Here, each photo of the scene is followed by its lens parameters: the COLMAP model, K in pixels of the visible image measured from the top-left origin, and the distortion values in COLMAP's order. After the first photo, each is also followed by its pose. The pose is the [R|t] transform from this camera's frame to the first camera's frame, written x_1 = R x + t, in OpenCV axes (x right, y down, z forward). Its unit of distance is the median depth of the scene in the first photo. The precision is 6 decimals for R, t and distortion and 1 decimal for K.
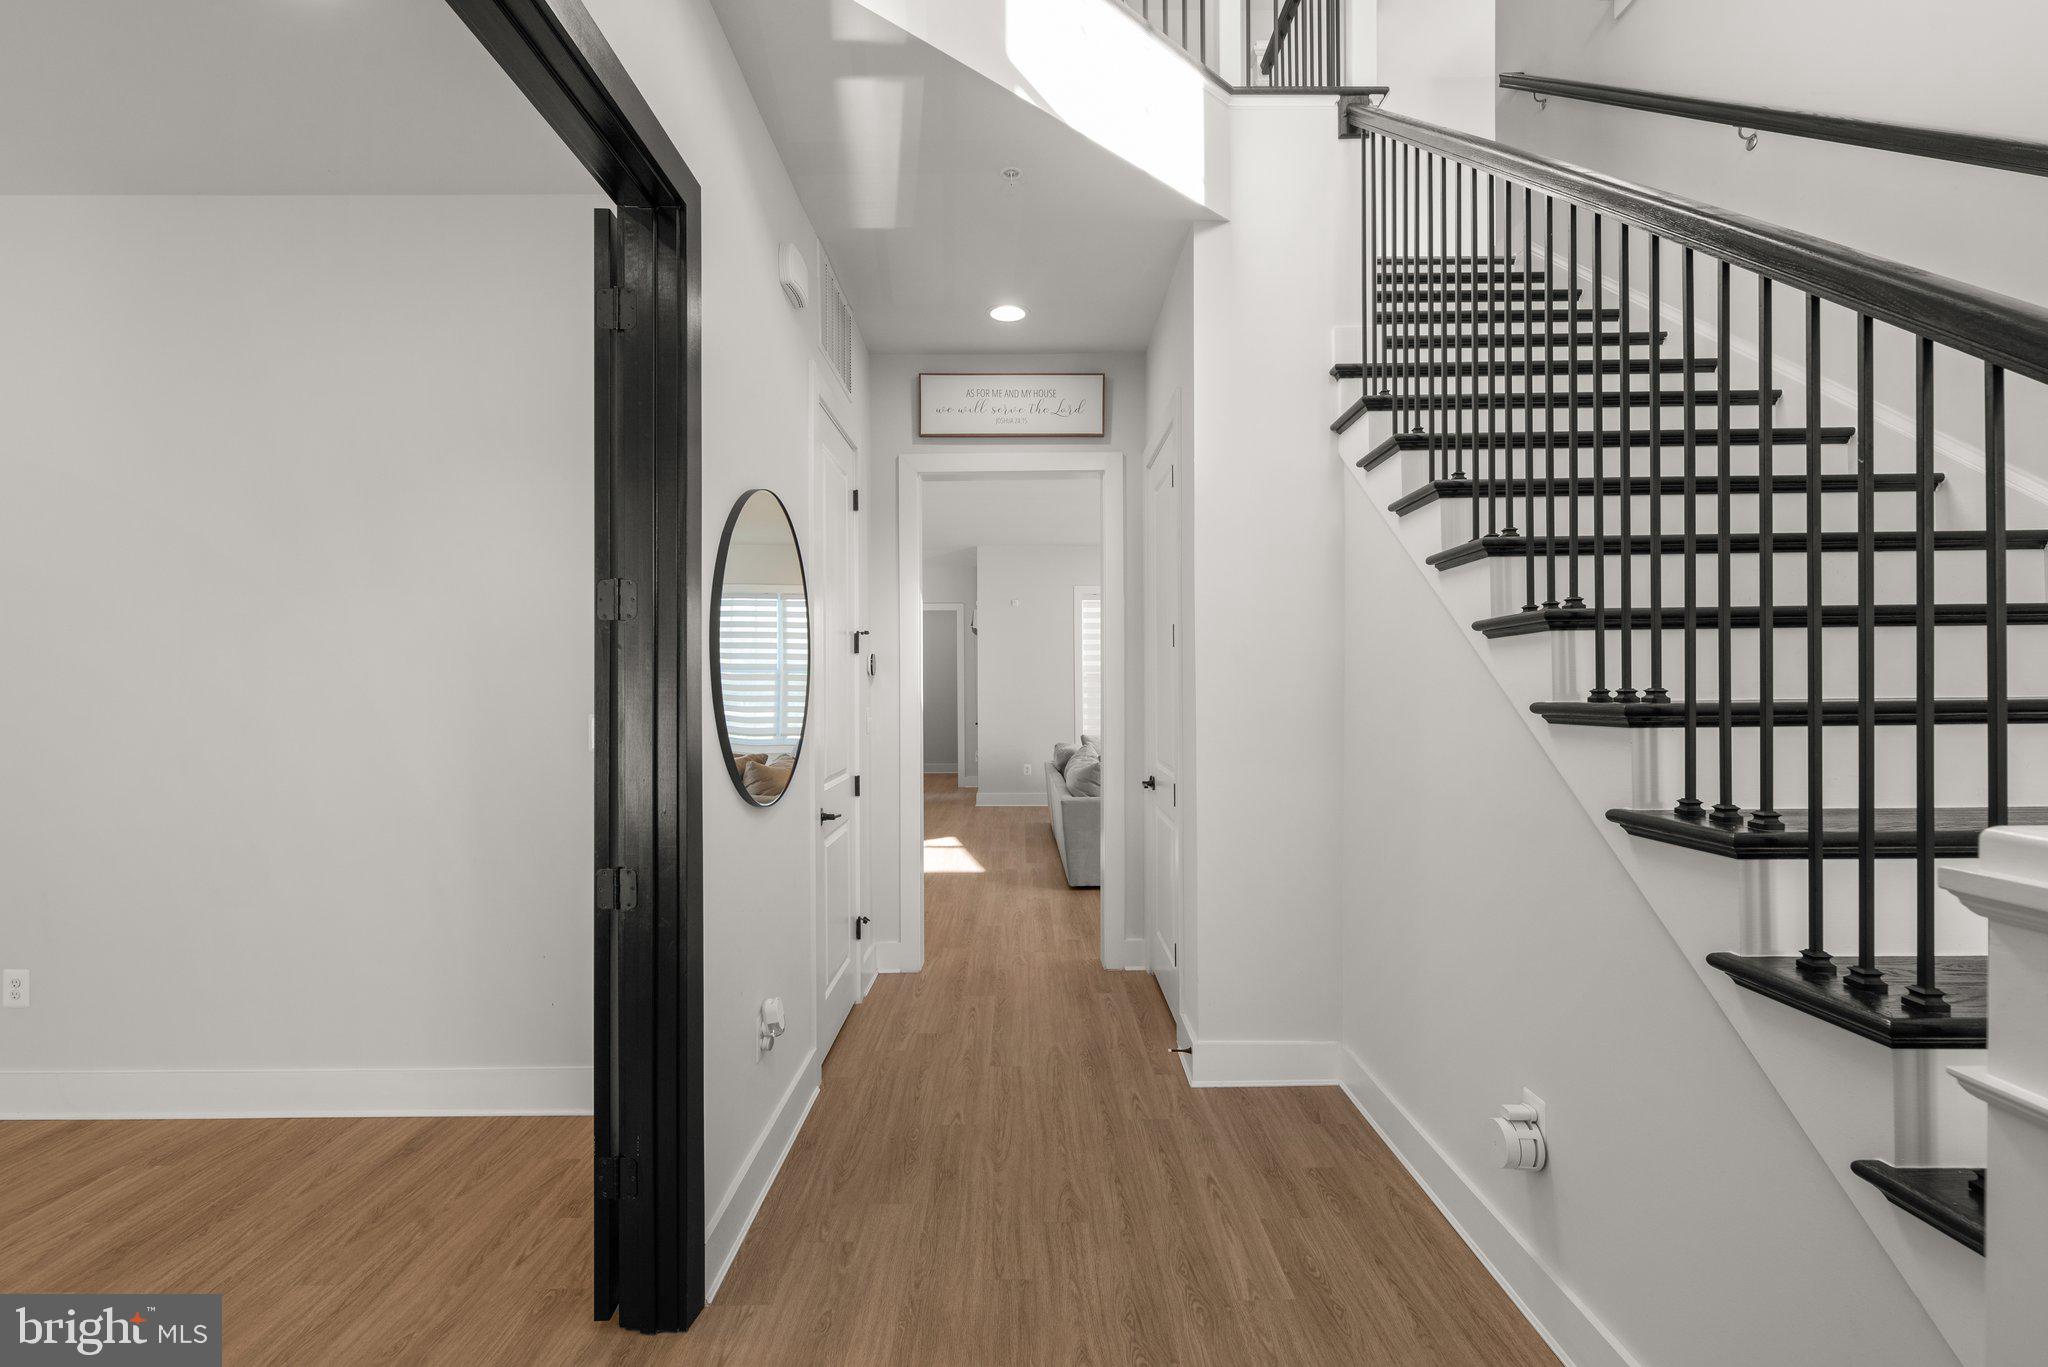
lens RADIAL K [[918.2, 0, 1027.2], [0, 918.2, 682.7], [0, 0, 1]] dist [0.001623, -0.000079]
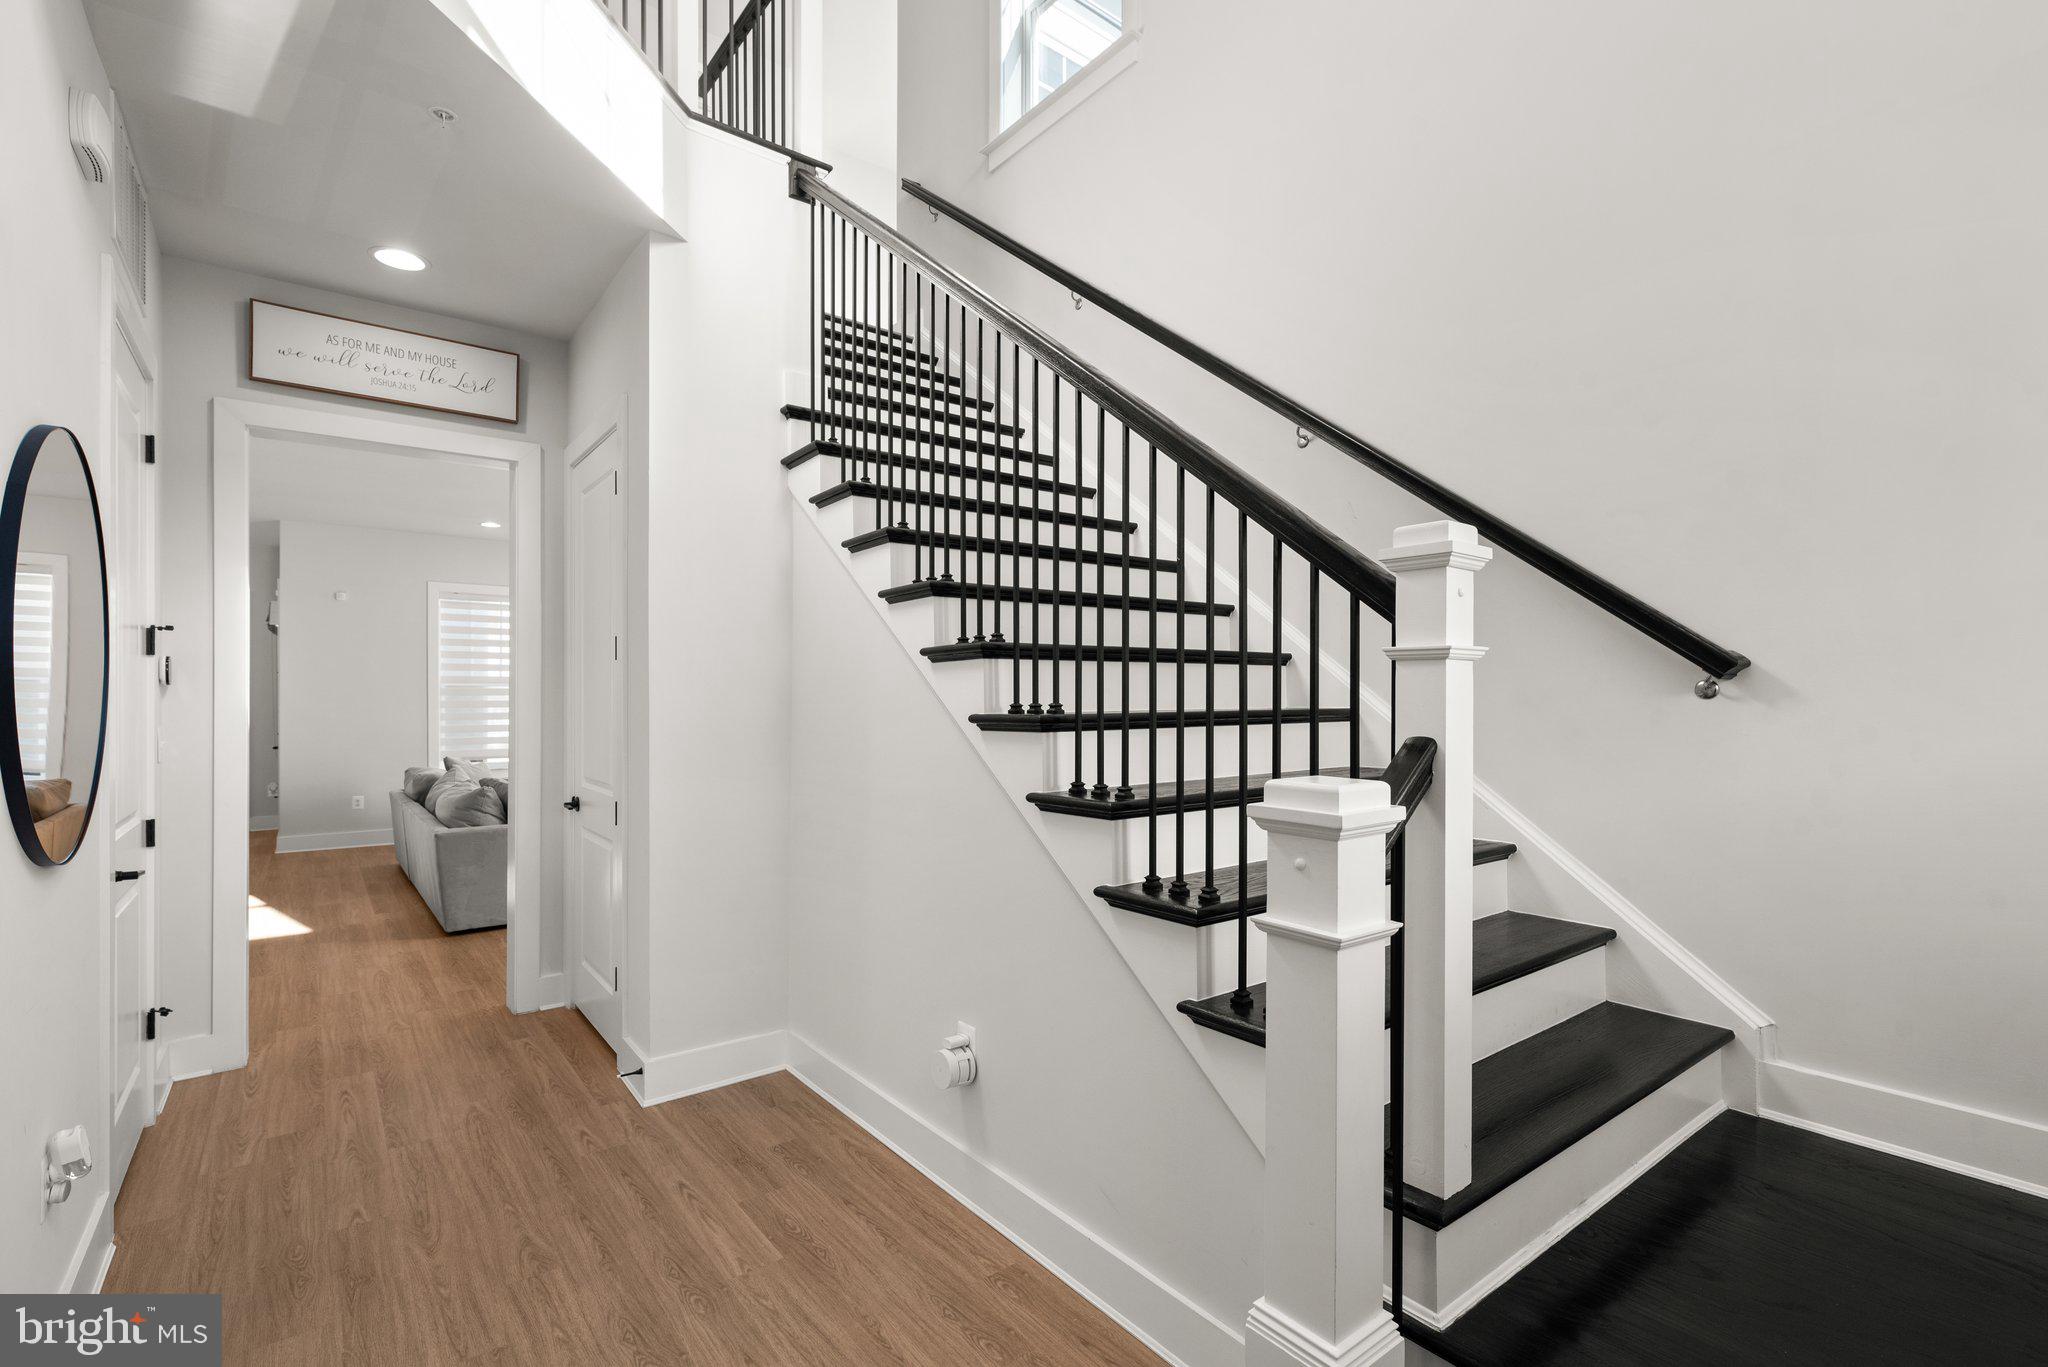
lens RADIAL K [[928.7, 0, 1022.6], [0, 928.7, 697.6], [0, 0, 1]] dist [0.002027, -0.000513]
pose [[0.788622, 0.005774, 0.614851, -0.136691], [-0.005449, 0.999982, -0.002401, 0.000755], [-0.614854, -0.001457, 0.788639, -0.042585]]
